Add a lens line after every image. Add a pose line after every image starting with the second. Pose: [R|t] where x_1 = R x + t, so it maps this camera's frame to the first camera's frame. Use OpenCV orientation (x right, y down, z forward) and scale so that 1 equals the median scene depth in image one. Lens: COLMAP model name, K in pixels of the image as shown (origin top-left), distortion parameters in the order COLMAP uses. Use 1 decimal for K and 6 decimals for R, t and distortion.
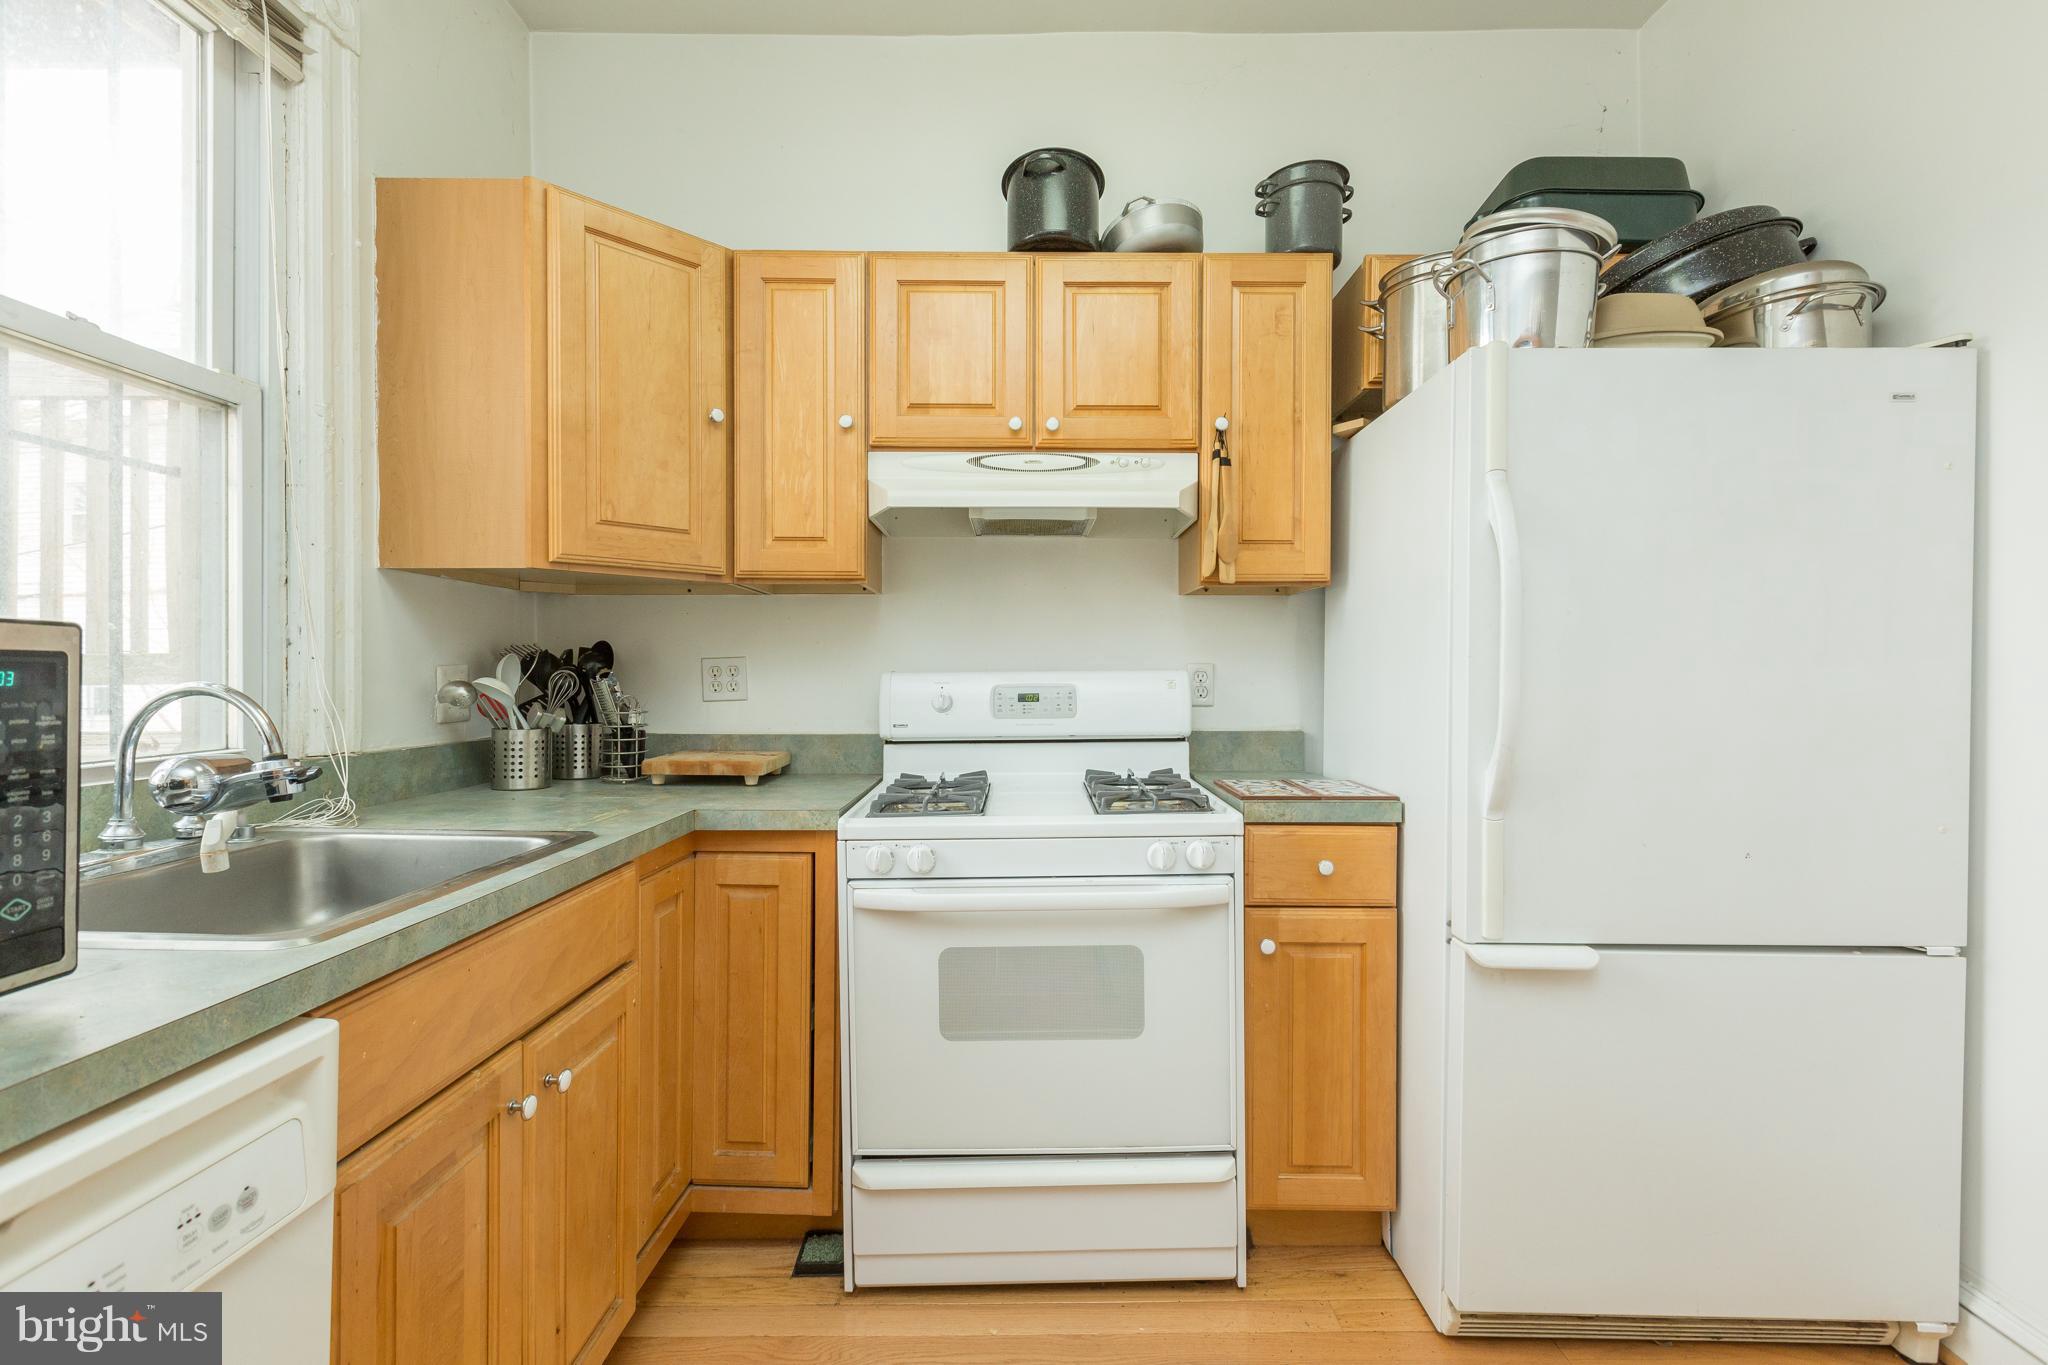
lens RADIAL K [[912.5, 0, 1024.0], [0, 912.5, 682.5], [0, 0, 1]] dist [-0.000091, -0.000004]
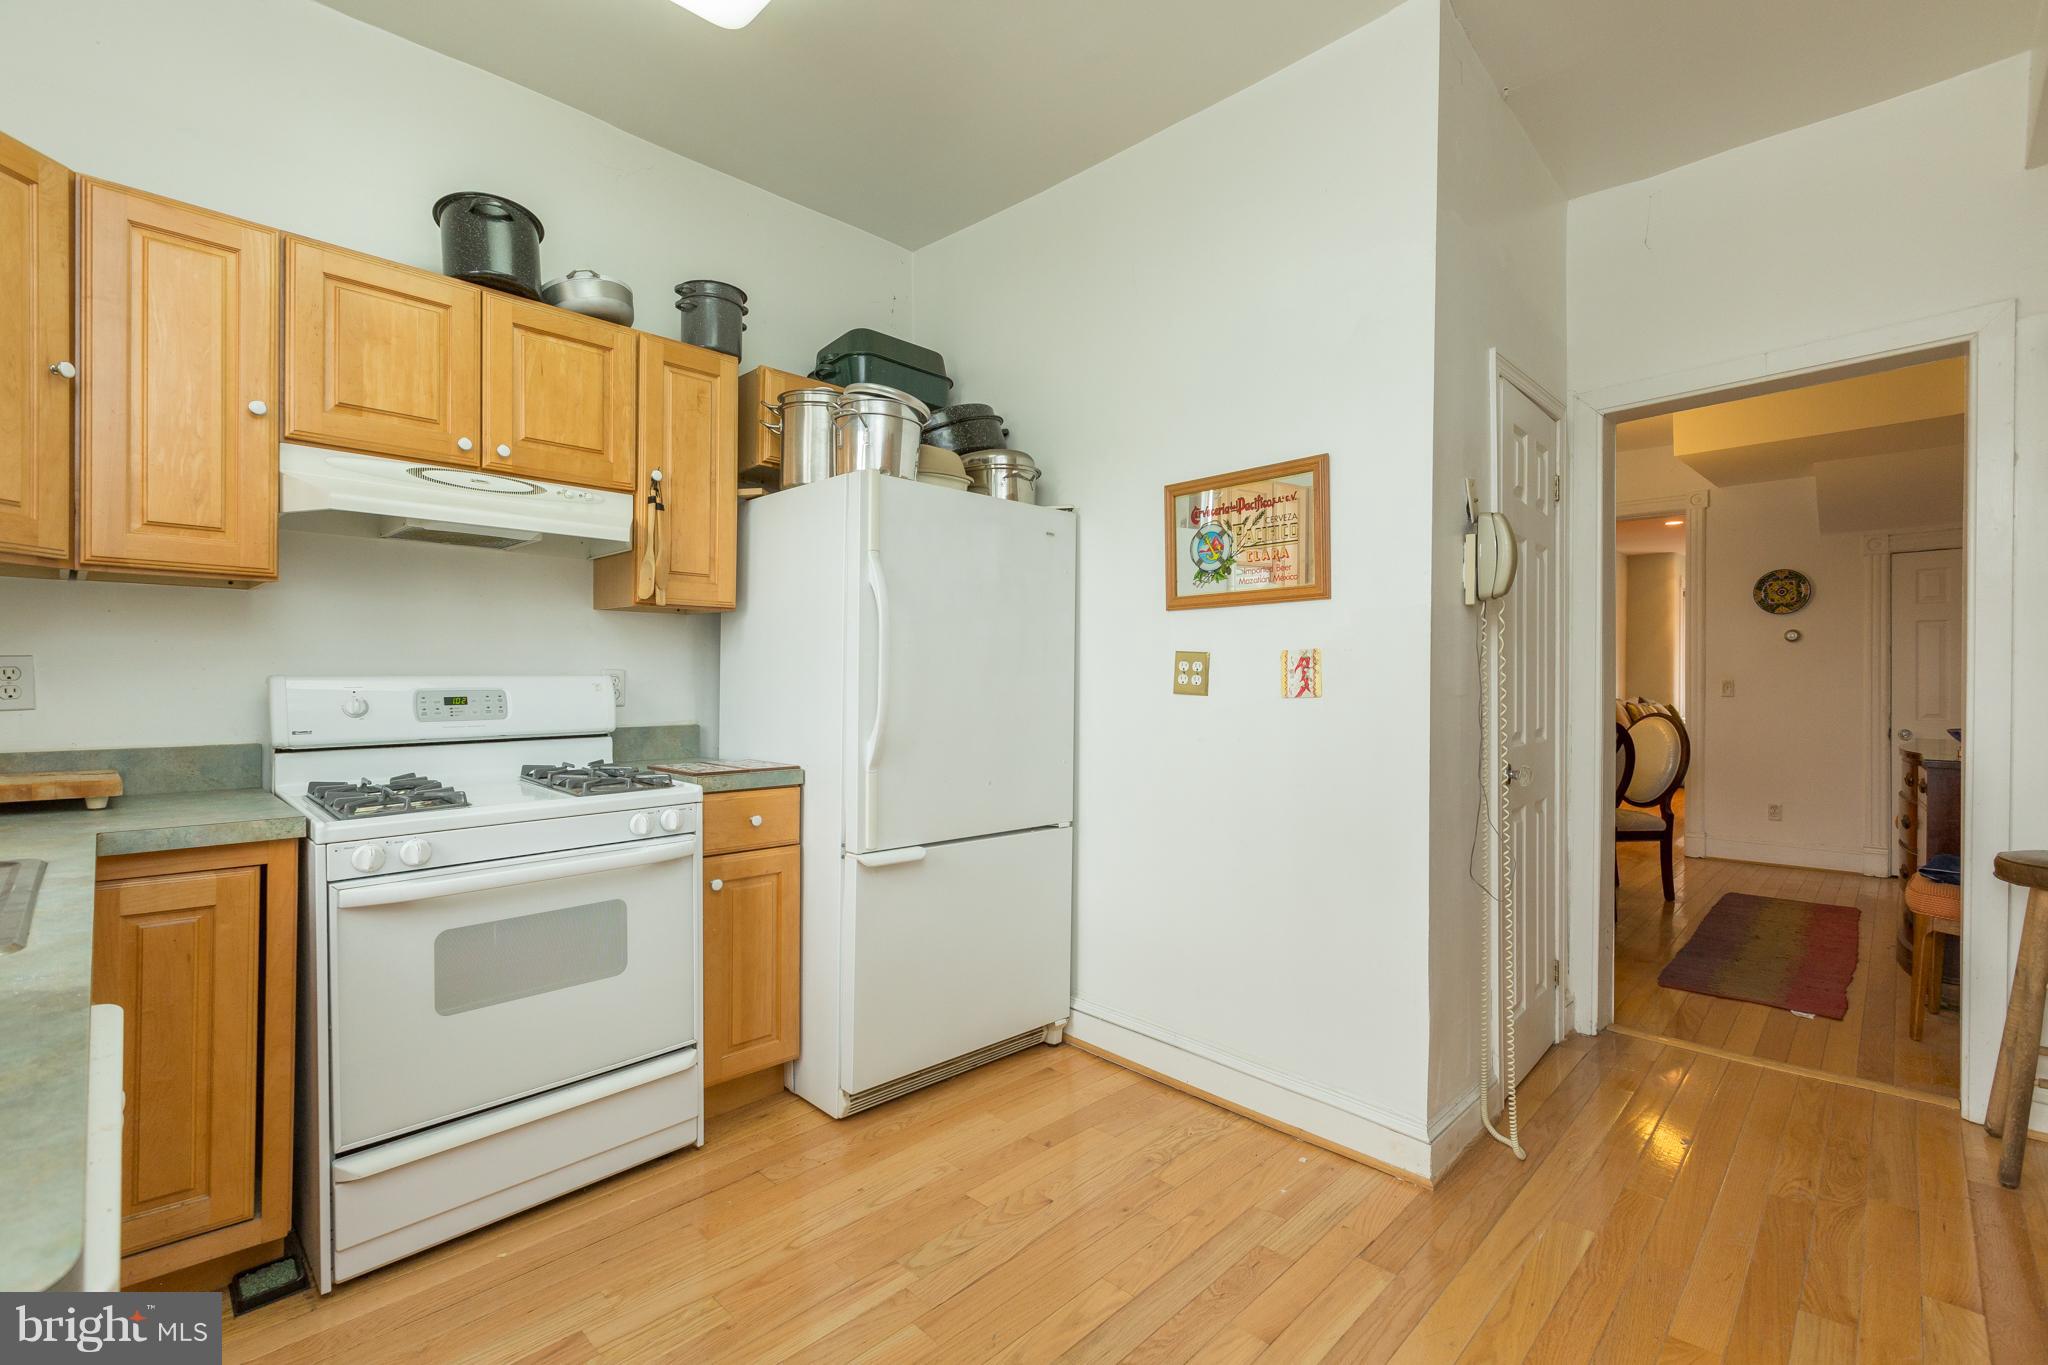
lens RADIAL K [[907.4, 0, 1024.0], [0, 907.4, 682.5], [0, 0, 1]] dist [-0.000909, 0.000262]
pose [[0.702811, -0.000033, 0.711377, -0.323335], [0.000937, 0.999999, -0.000880, -0.003235], [-0.711376, 0.001285, 0.702810, -0.222940]]
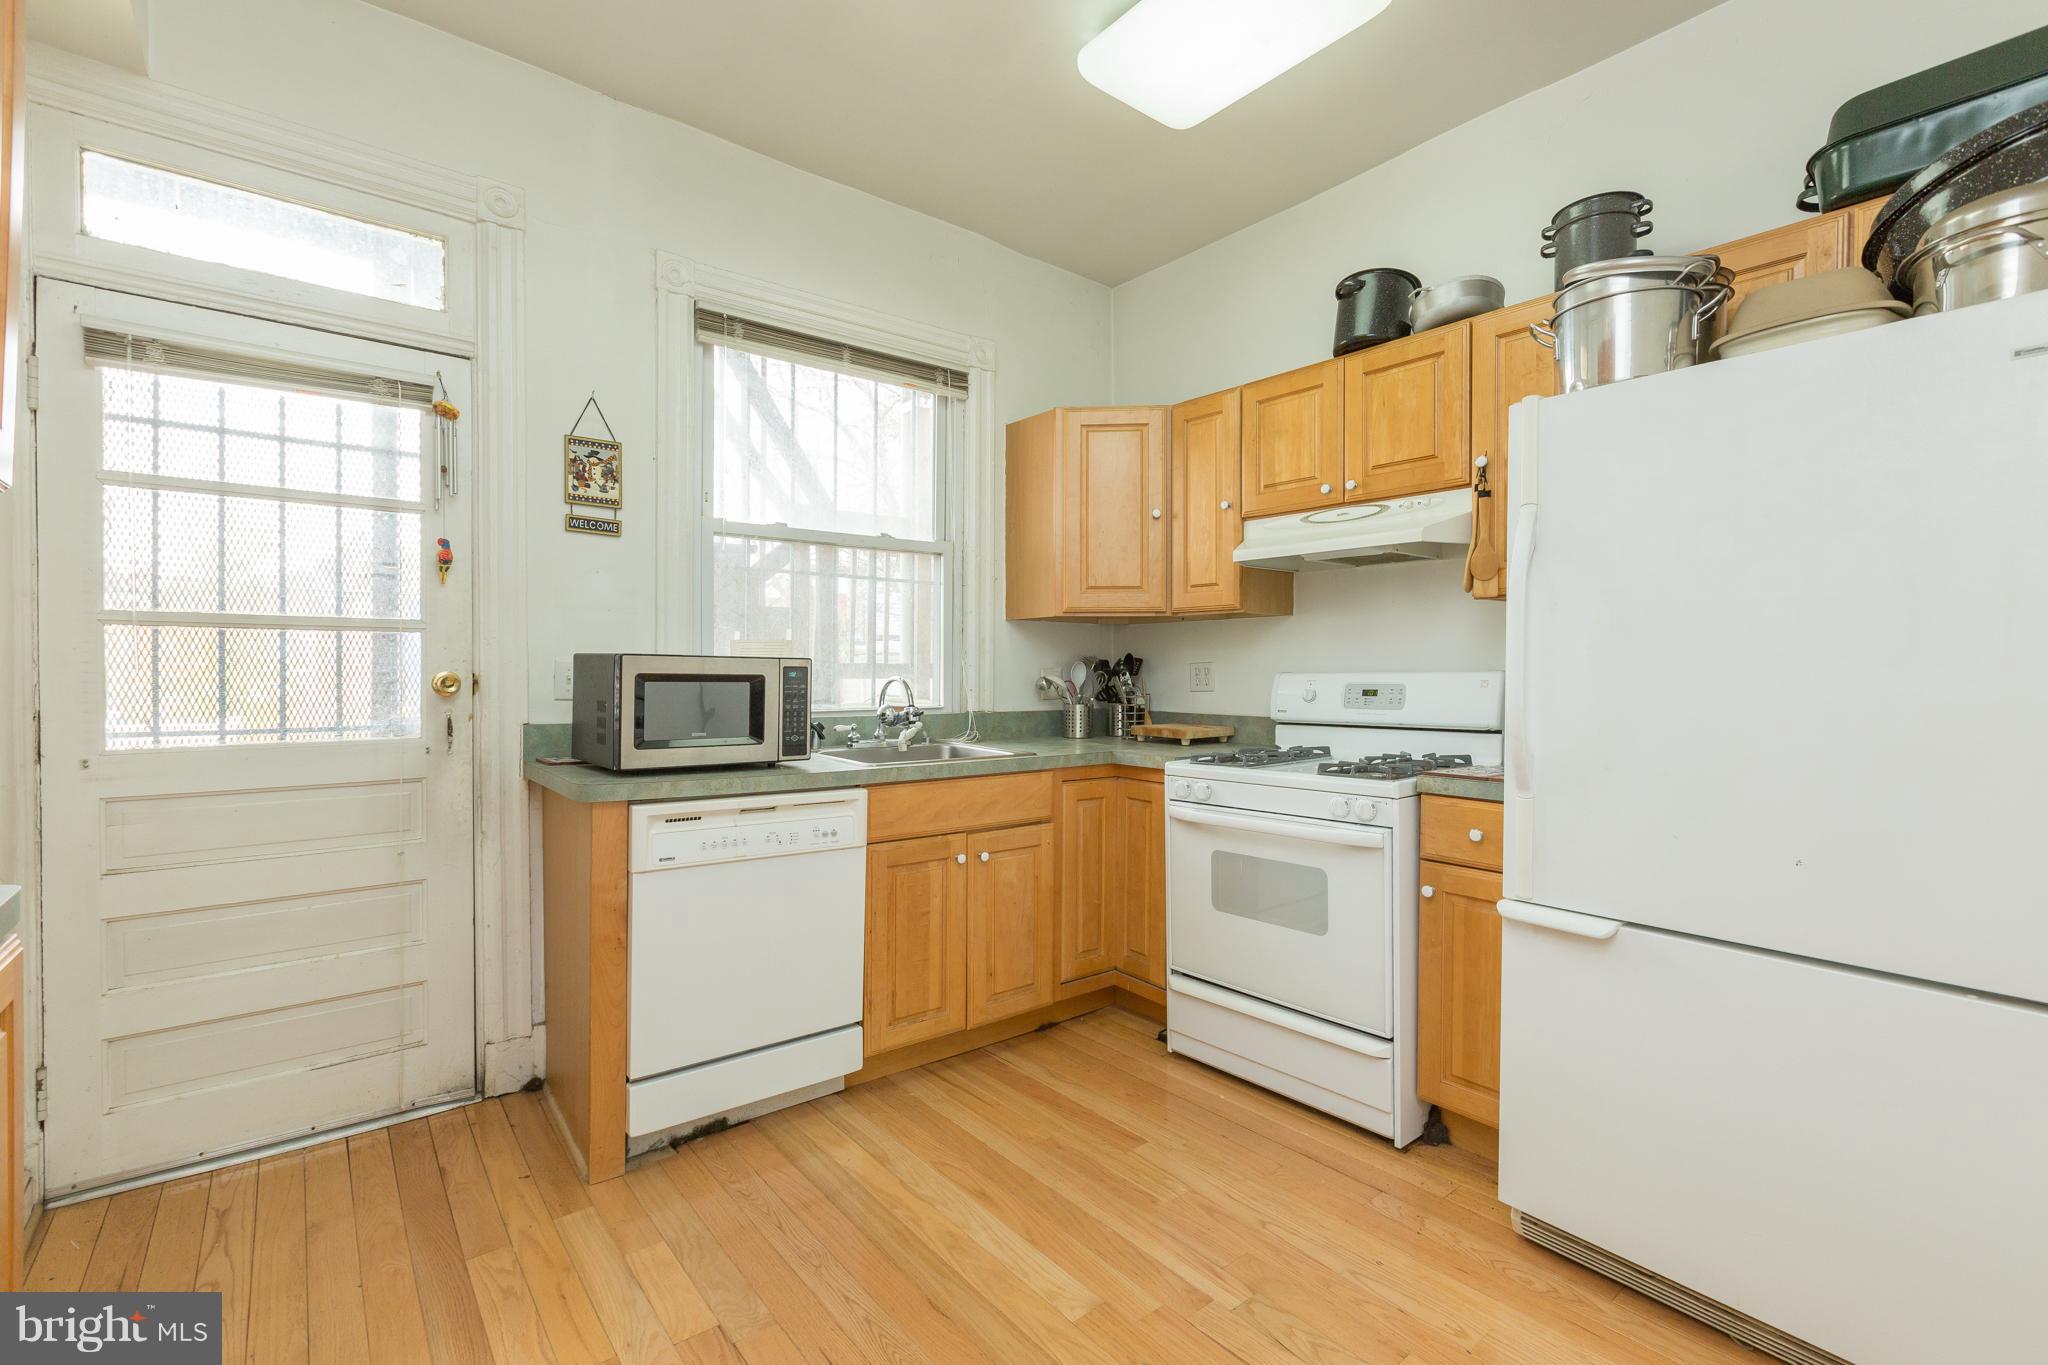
lens RADIAL K [[898.6, 0, 1024.0], [0, 898.6, 682.5], [0, 0, 1]] dist [-0.003899, -0.000043]
pose [[0.629786, 0.010629, -0.776696, 0.790563], [-0.009246, 0.999938, 0.006186, -0.001125], [0.776714, 0.003286, 0.629845, -0.193057]]
